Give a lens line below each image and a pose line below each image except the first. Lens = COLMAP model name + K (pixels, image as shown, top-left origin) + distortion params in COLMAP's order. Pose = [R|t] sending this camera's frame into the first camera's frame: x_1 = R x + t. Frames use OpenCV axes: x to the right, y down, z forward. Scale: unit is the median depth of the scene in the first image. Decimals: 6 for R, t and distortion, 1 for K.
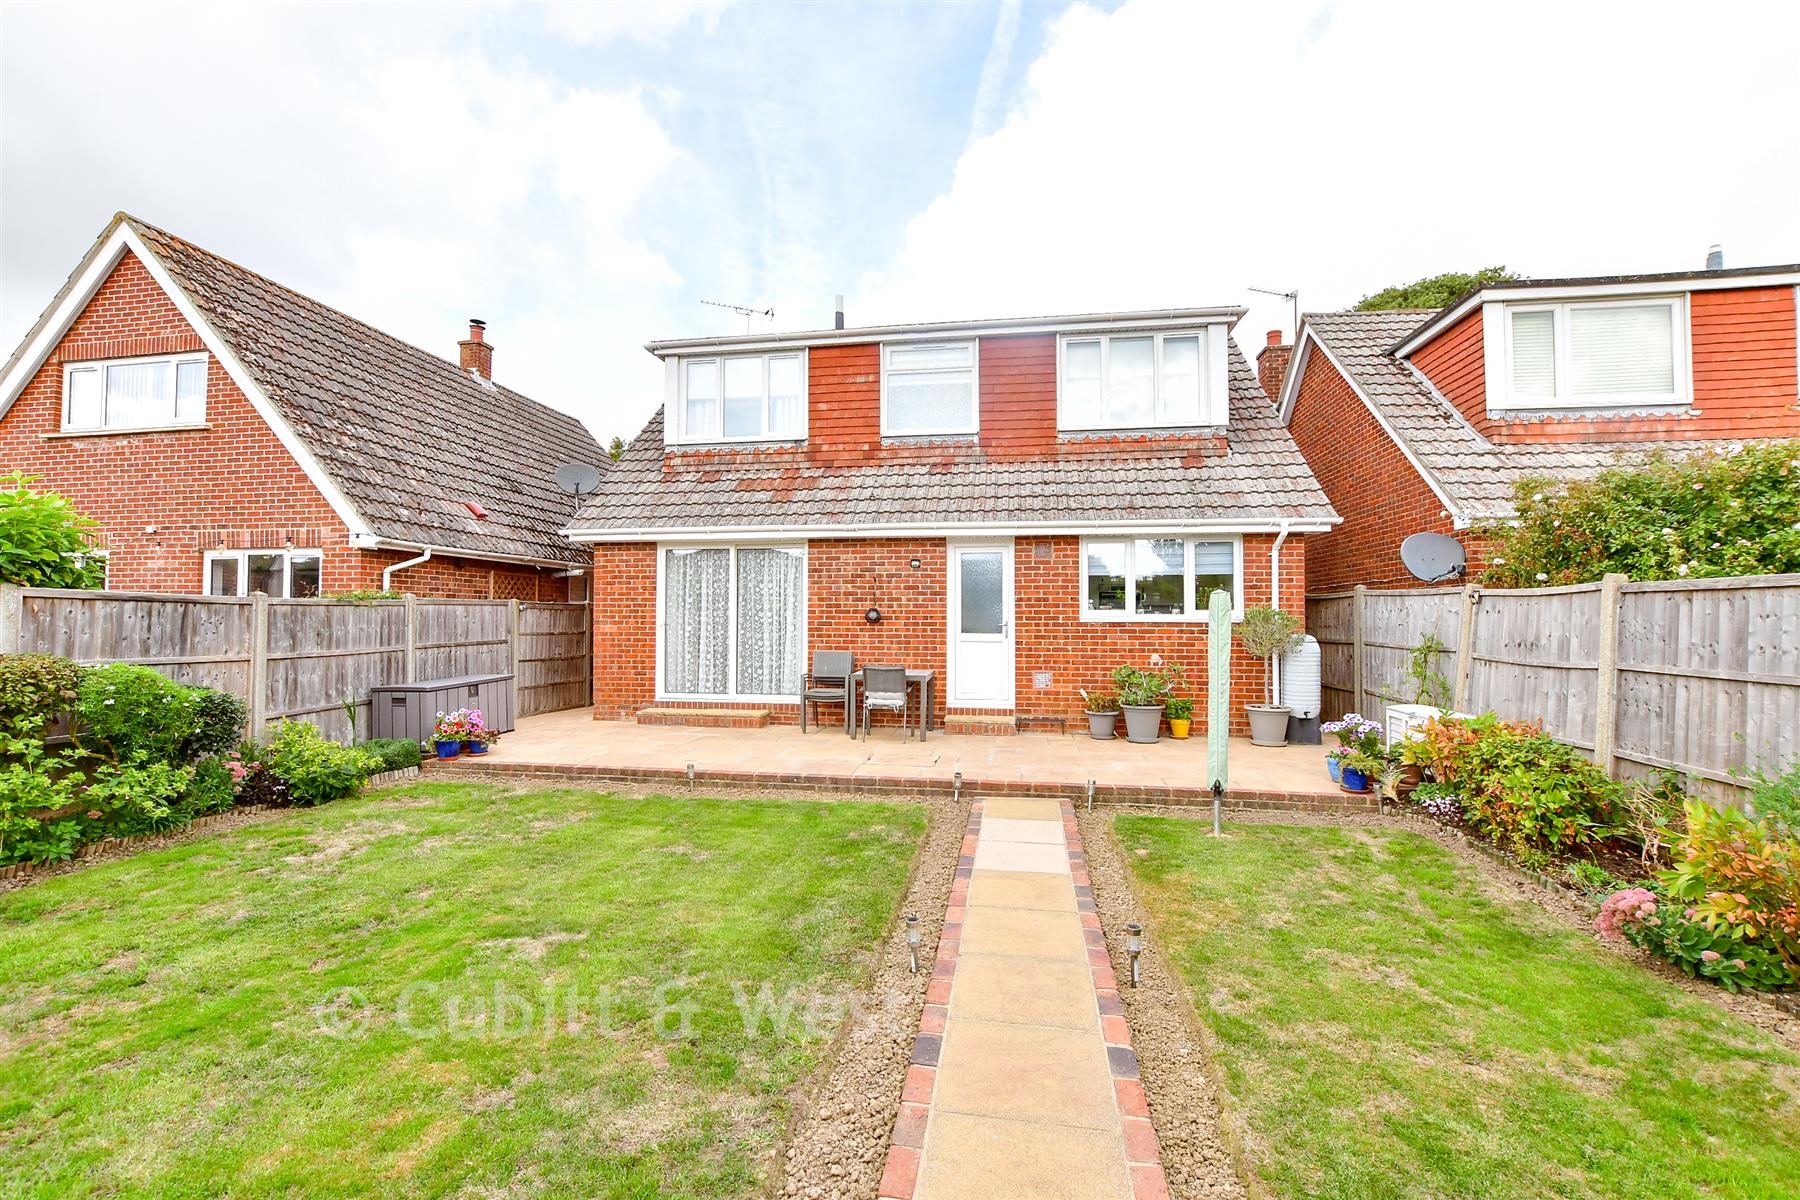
lens RADIAL K [[790.8, 0, 862.8], [0, 790.8, 606.6], [0, 0, 1]] dist [-0.002063, -0.000160]
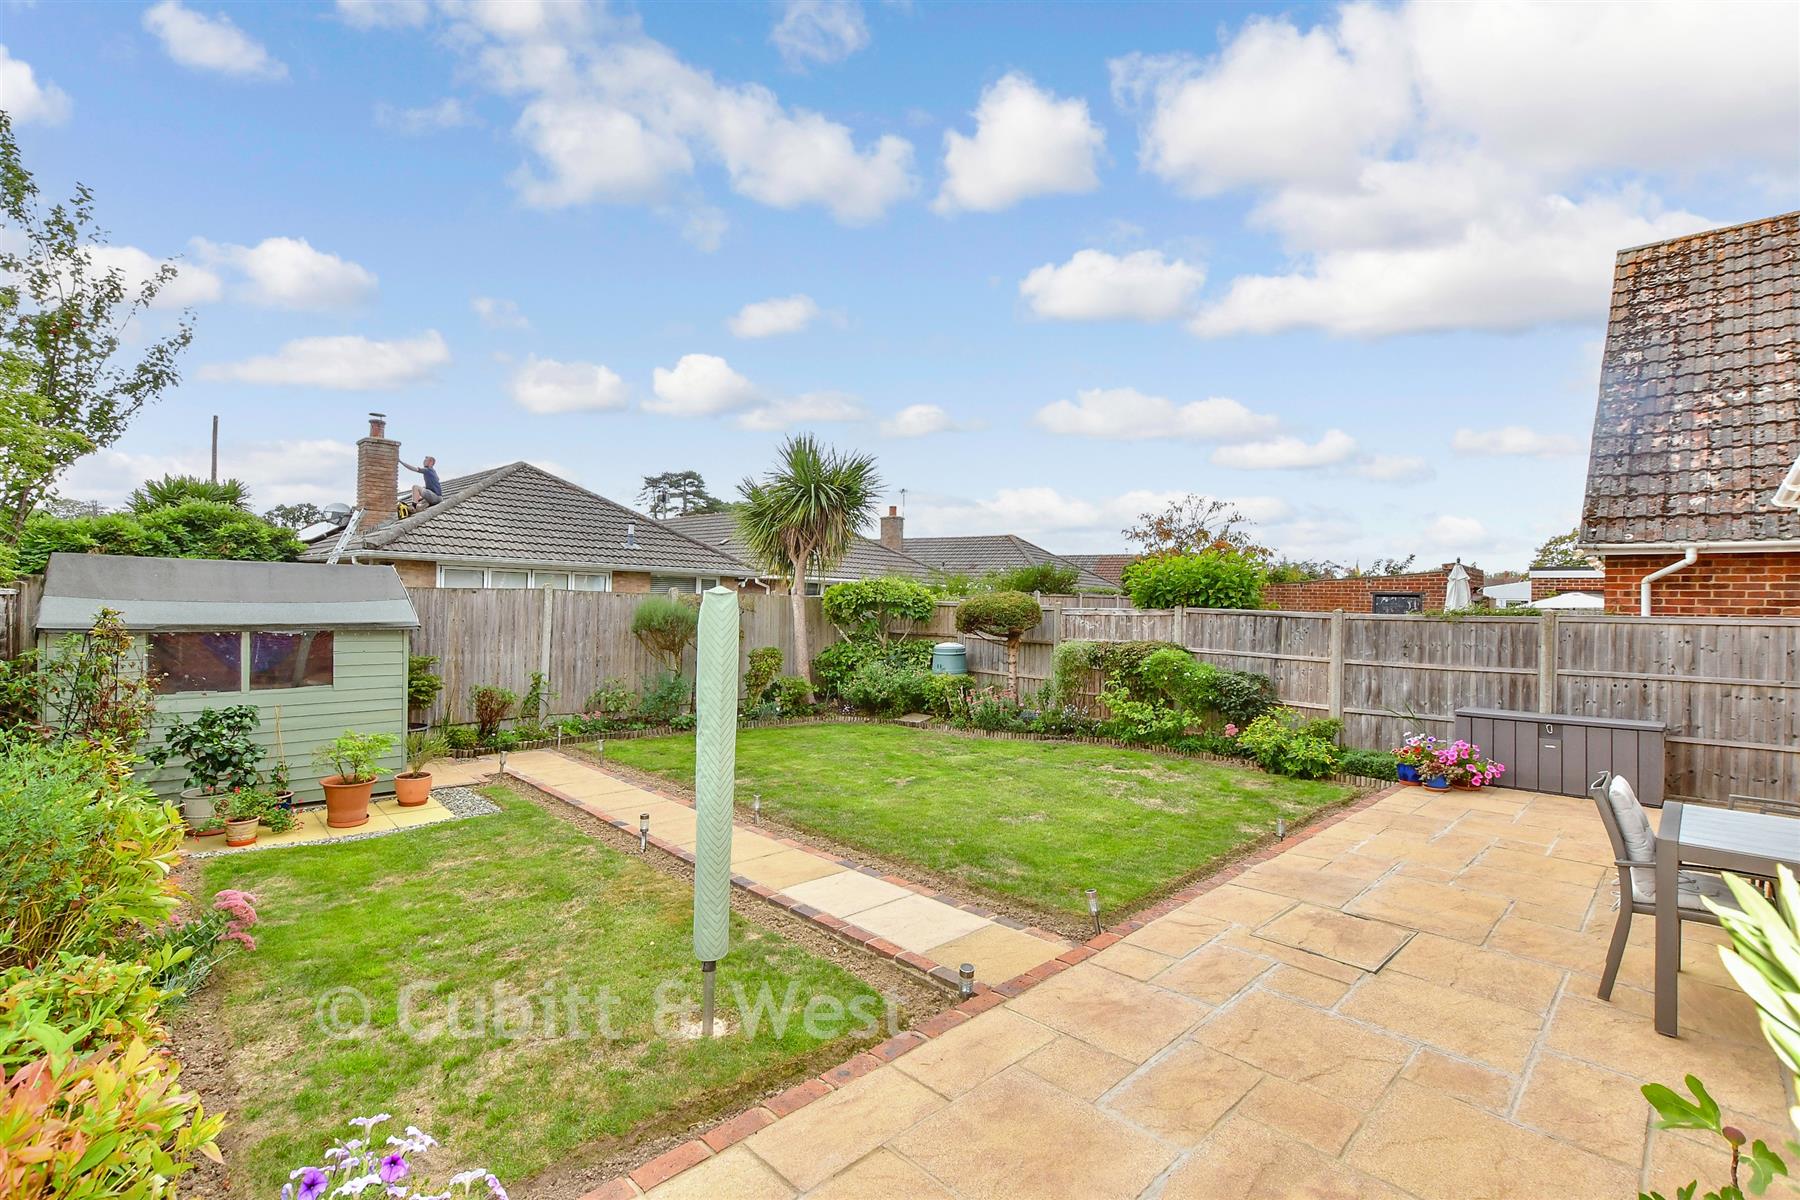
lens RADIAL K [[790.8, 0, 862.8], [0, 790.8, 606.6], [0, 0, 1]] dist [-0.002063, -0.000160]
pose [[-0.604480, -0.015454, -0.796470, 0.691030], [-0.018798, 0.999810, -0.005133, -0.000934], [0.796398, 0.011869, -0.604656, 1.184981]]
